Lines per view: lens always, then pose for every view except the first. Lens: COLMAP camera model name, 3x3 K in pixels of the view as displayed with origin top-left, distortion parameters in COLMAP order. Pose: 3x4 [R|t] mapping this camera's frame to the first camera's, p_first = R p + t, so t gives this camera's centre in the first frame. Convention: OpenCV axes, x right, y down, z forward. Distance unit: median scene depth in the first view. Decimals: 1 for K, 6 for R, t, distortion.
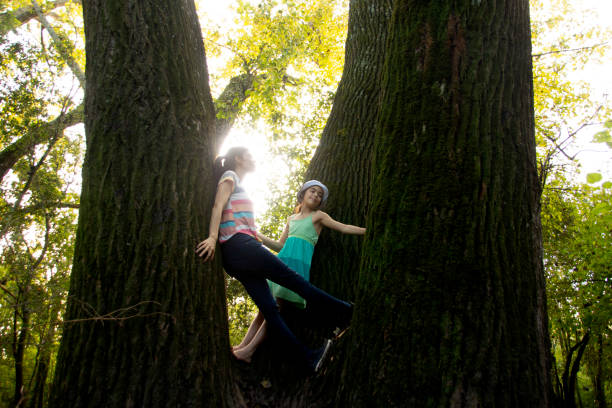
lens RADIAL K [[567.8, 0, 306.0], [0, 567.8, 204.0], [0, 0, 1]] dist [-0.001065, -0.003861]
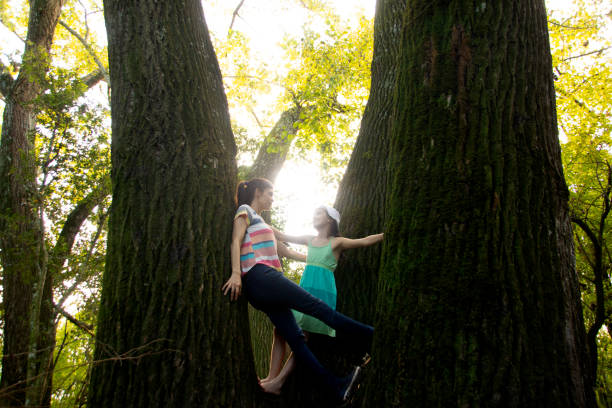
lens RADIAL K [[567.8, 0, 306.0], [0, 567.8, 204.0], [0, 0, 1]] dist [-0.001065, -0.003861]
pose [[0.986788, -0.093080, -0.132613, 0.113786], [0.086440, 0.994738, -0.054990, 0.006383], [0.137034, 0.042800, 0.989641, 0.009138]]
